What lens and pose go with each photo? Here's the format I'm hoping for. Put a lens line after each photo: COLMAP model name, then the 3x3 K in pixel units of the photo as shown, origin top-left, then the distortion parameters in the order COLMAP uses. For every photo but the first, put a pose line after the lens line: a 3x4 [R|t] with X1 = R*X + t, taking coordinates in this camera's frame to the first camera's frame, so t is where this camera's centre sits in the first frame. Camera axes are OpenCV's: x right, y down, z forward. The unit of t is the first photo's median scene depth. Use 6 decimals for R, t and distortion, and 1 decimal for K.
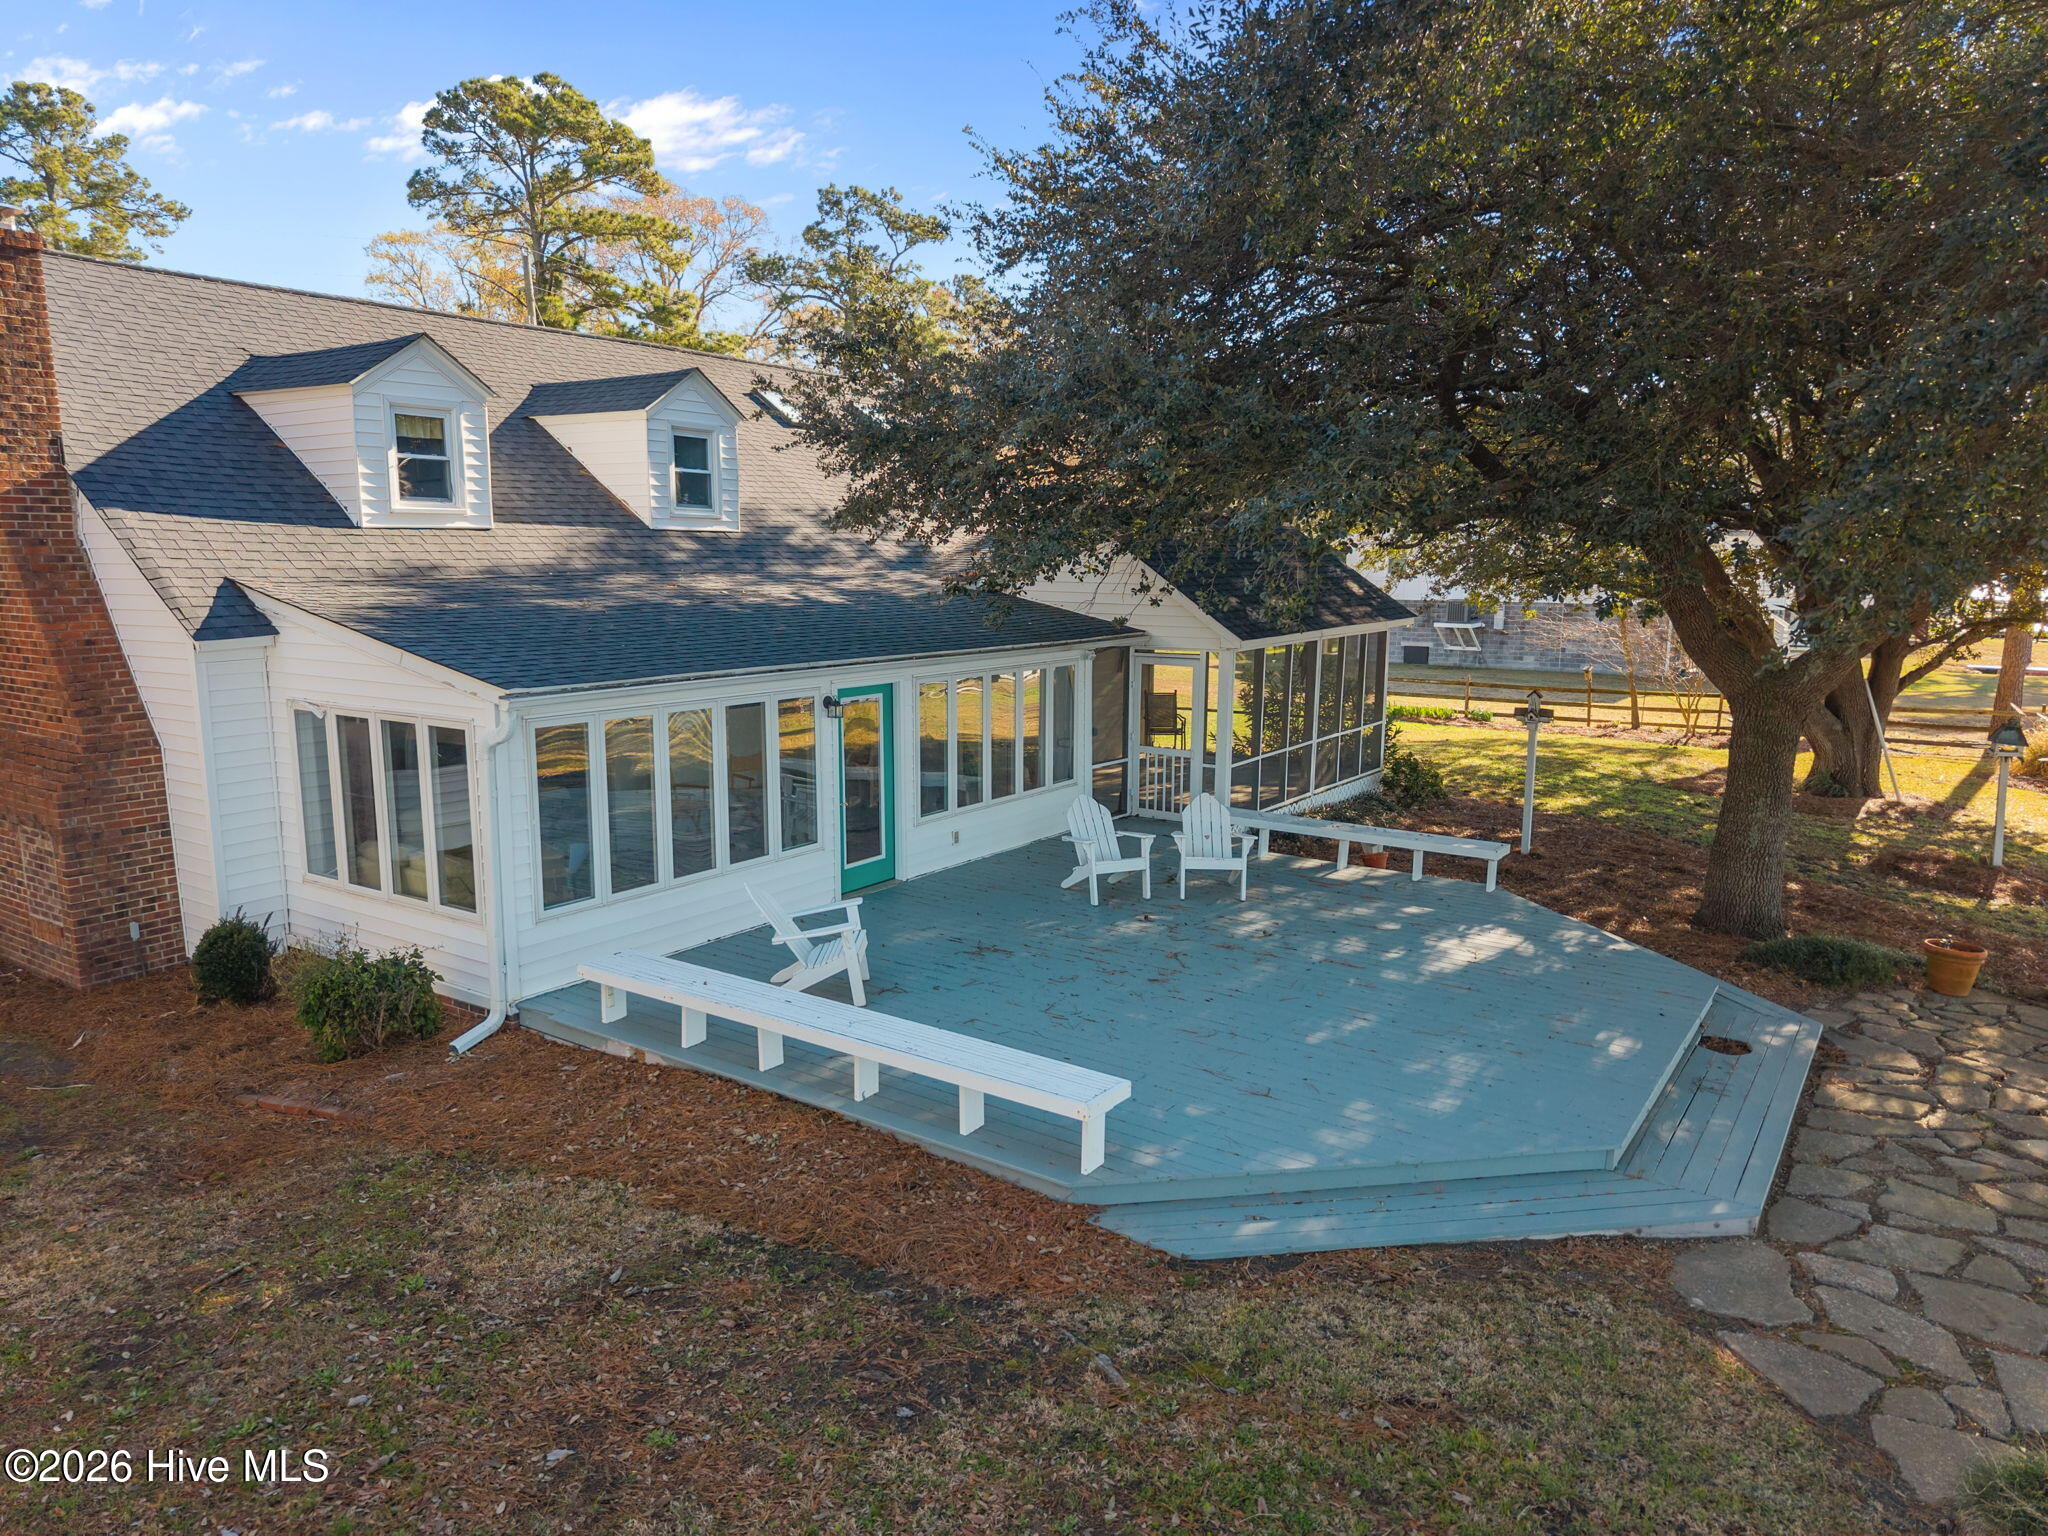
lens RADIAL K [[1415.3, 0, 1024.0], [0, 1415.3, 768.0], [0, 0, 1]] dist [0.010862, 0.002757]
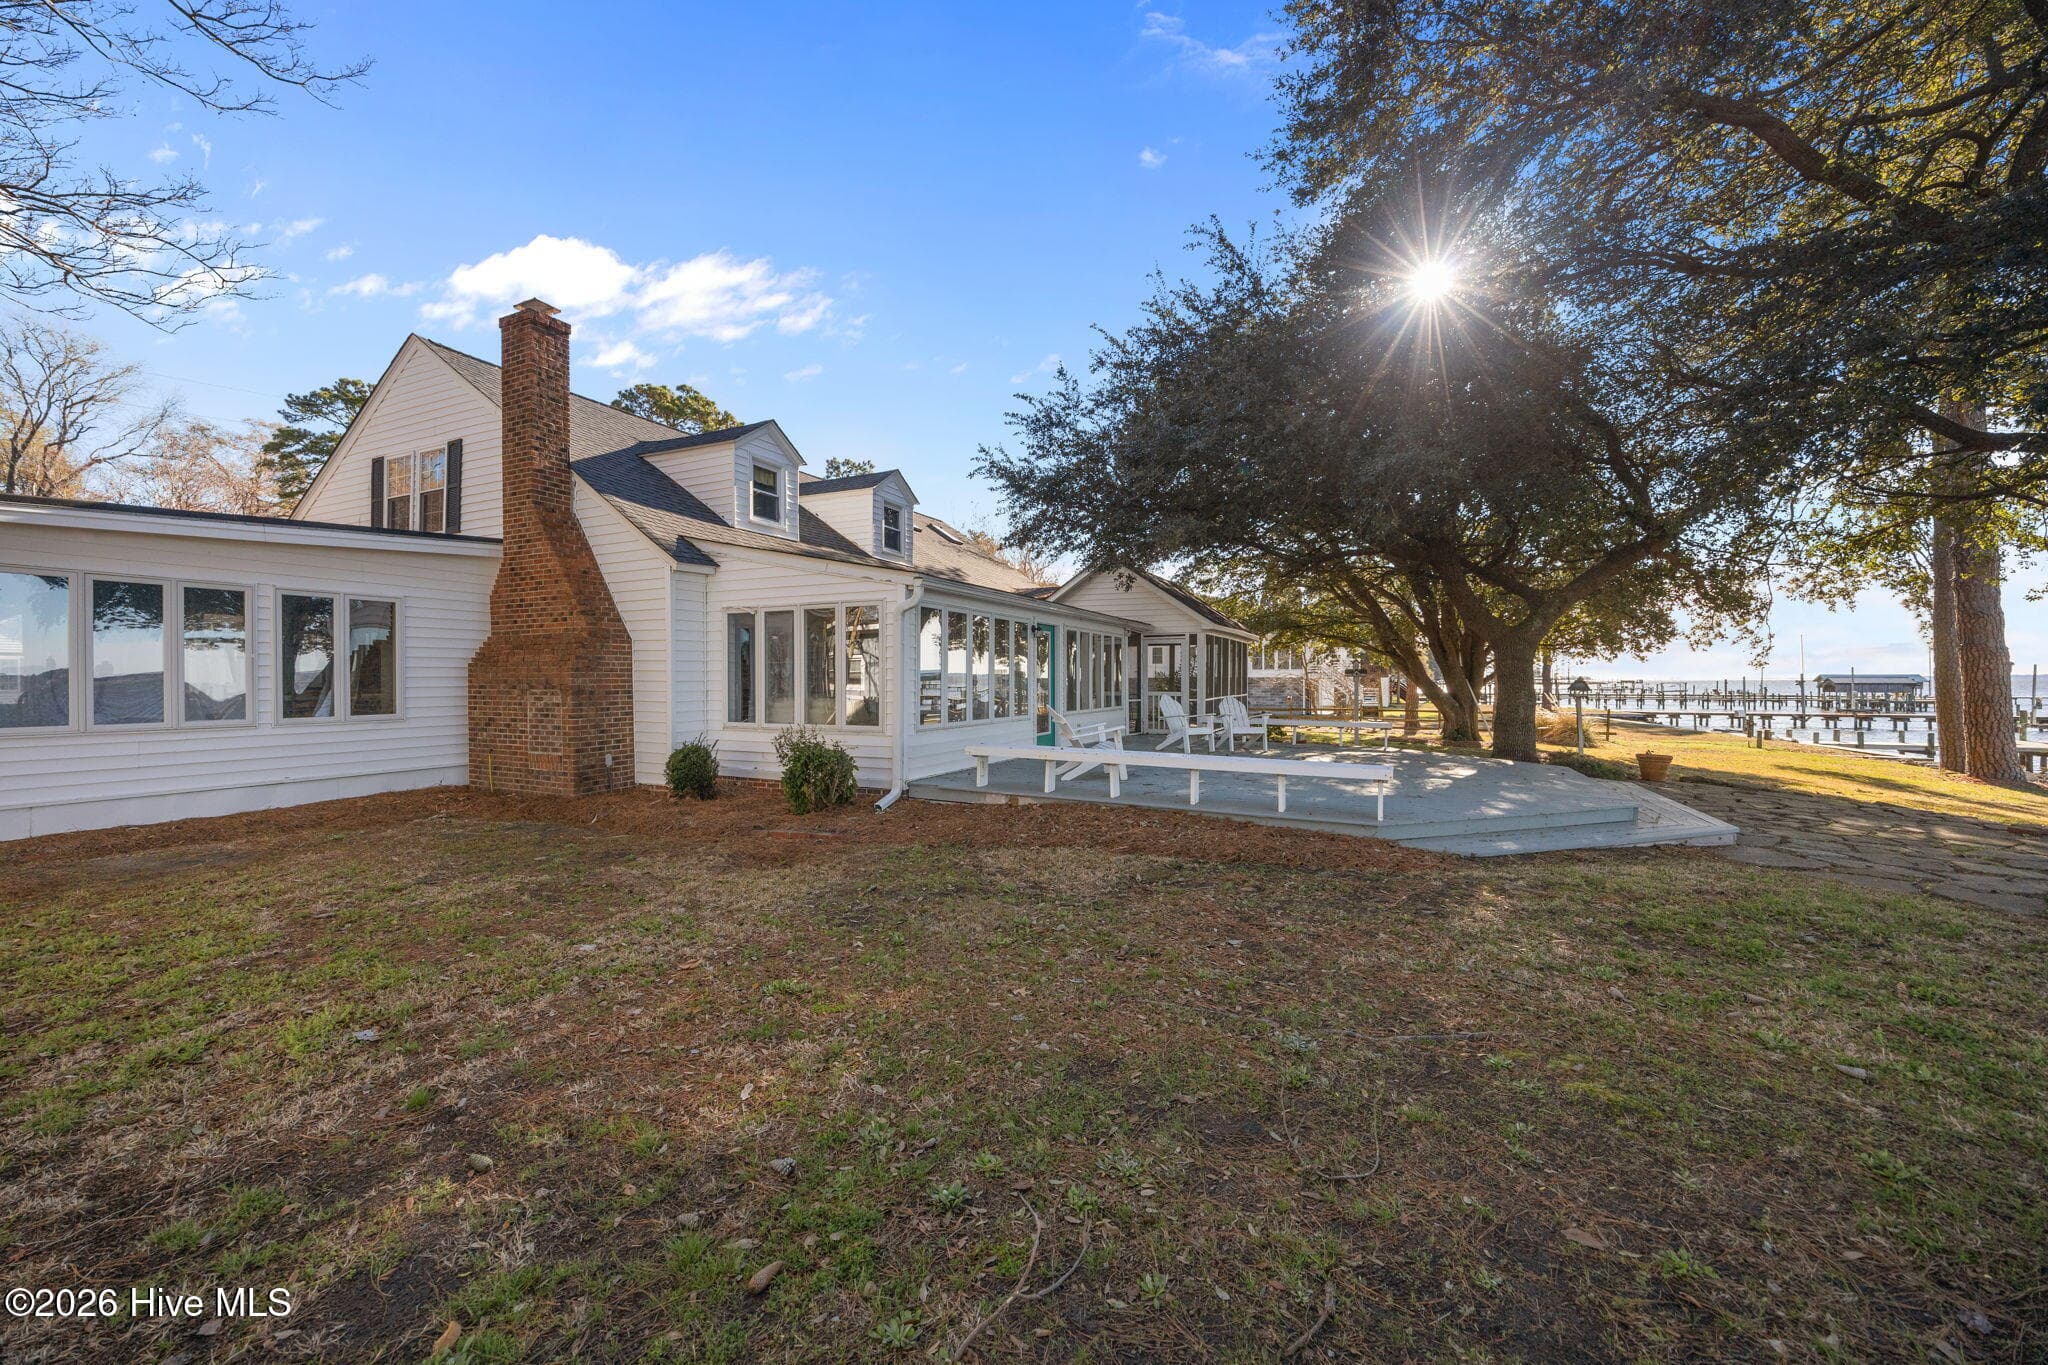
lens RADIAL K [[791.2, 0, 1024.0], [0, 791.2, 668.0], [0, 0, 1]] dist [0.003371, -0.000197]
pose [[0.985279, -0.005704, 0.170858, -0.243969], [0.035772, 0.984196, -0.173430, 0.126692], [-0.167168, 0.176989, 0.969912, 0.084691]]
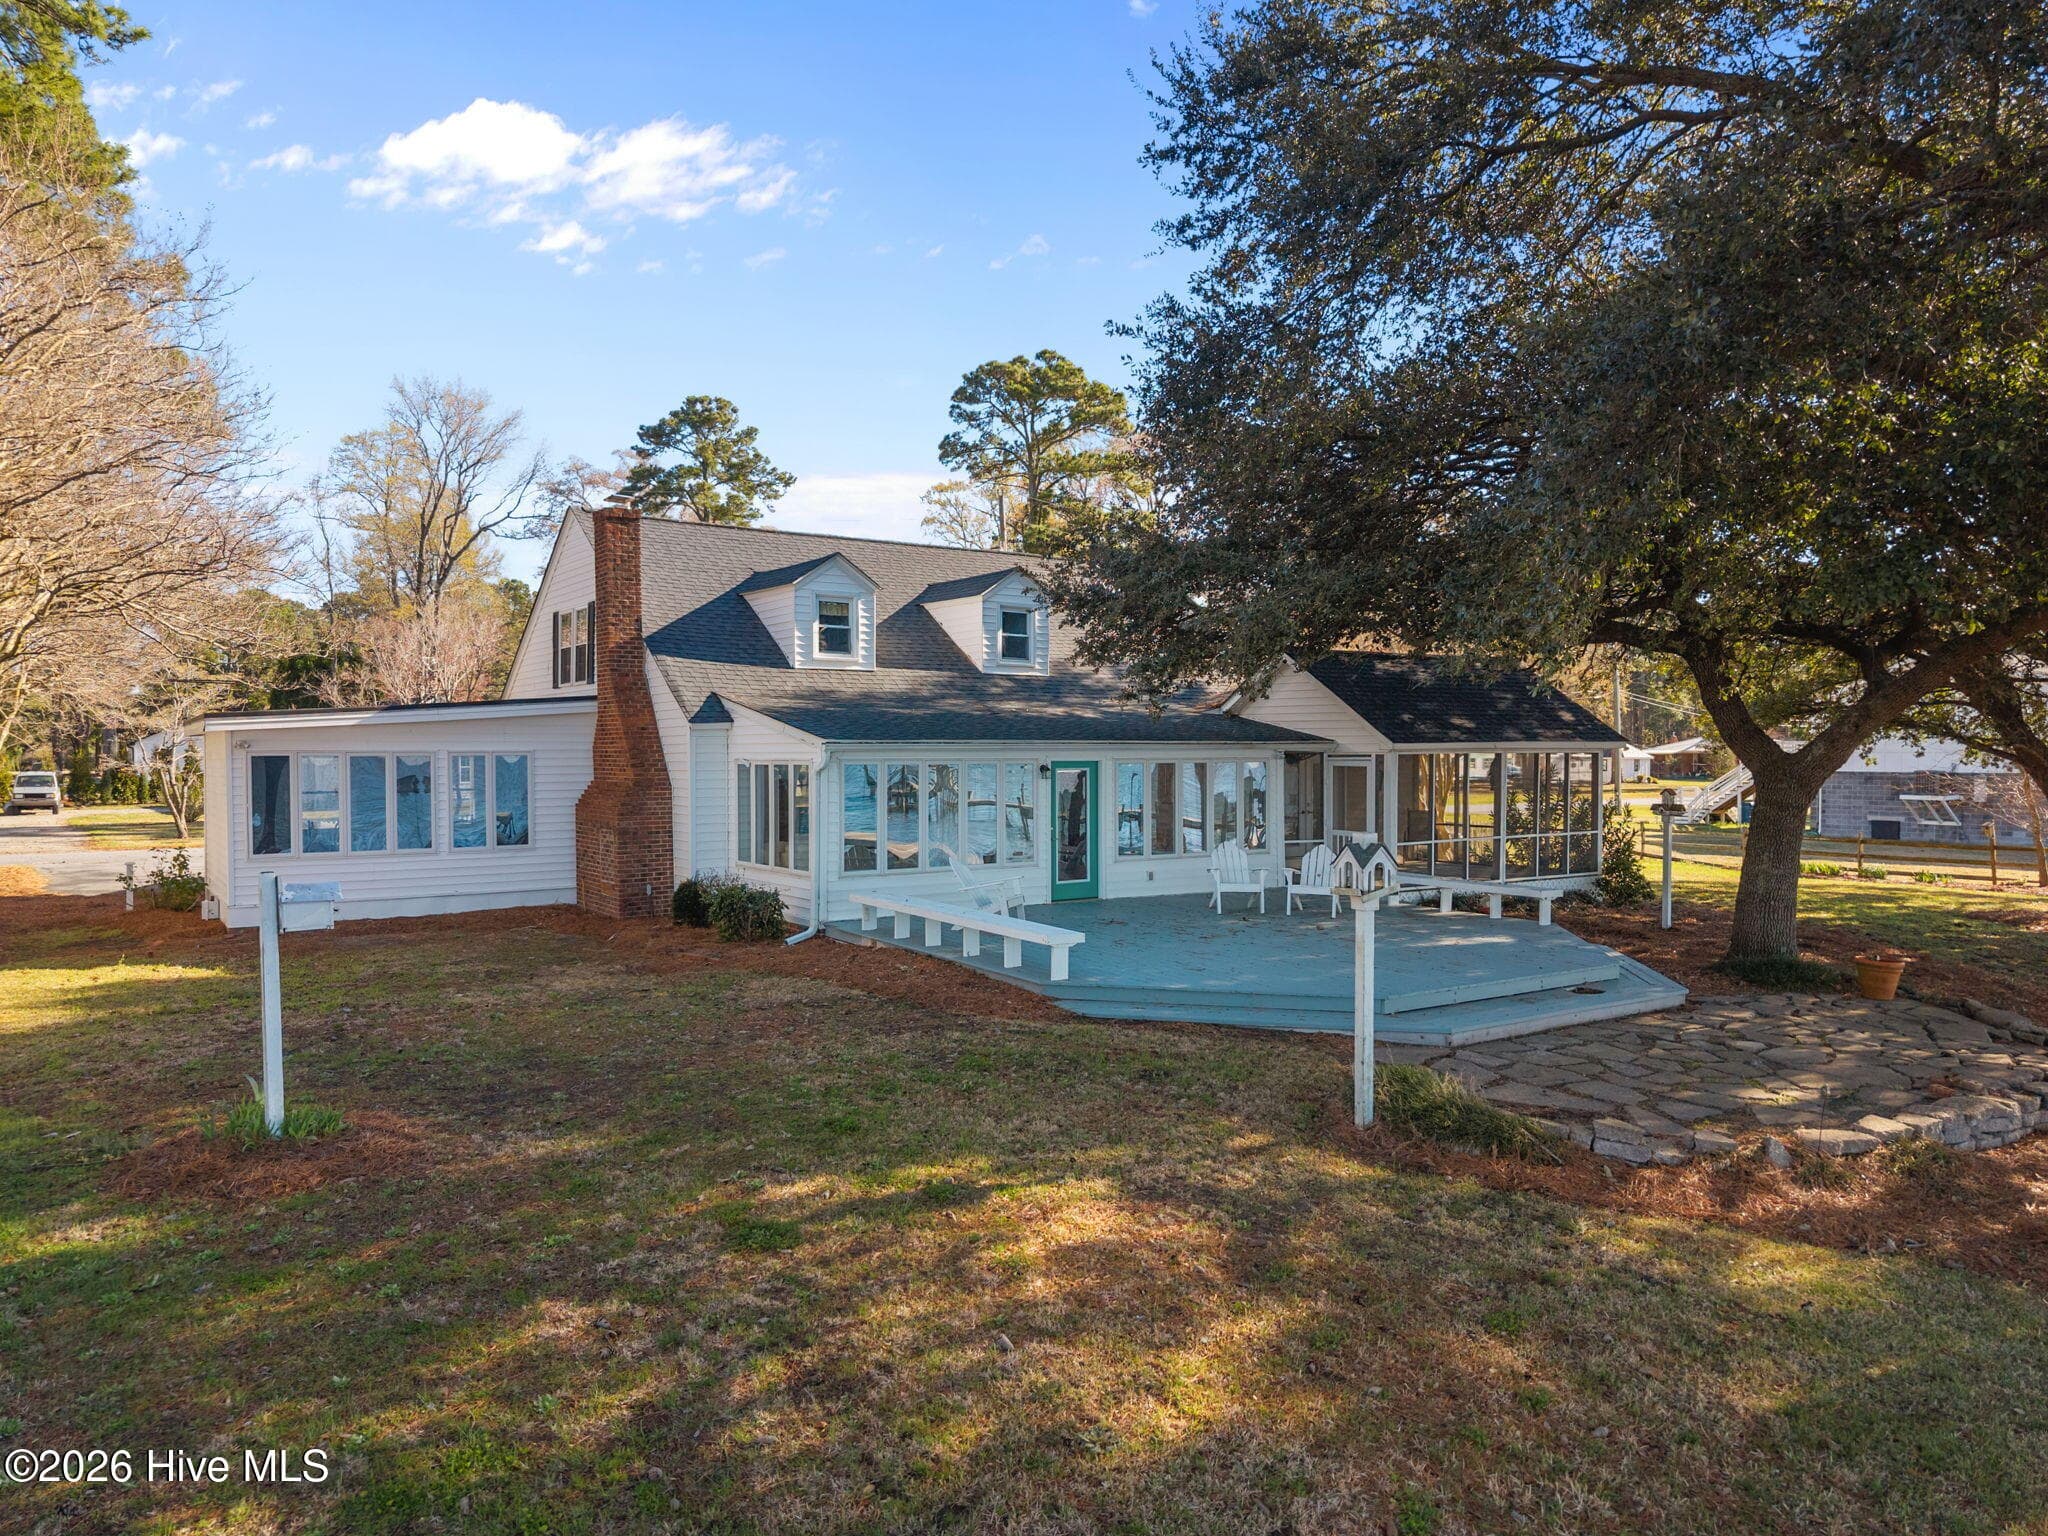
lens RADIAL K [[1460.4, 0, 1017.9], [0, 1460.4, 759.8], [0, 0, 1]] dist [0.186358, -0.305682]
pose [[0.926644, -0.003047, -0.375928, 0.343526], [-0.054536, 0.988300, -0.142438, 0.136180], [0.371964, 0.152491, 0.915636, -0.373518]]
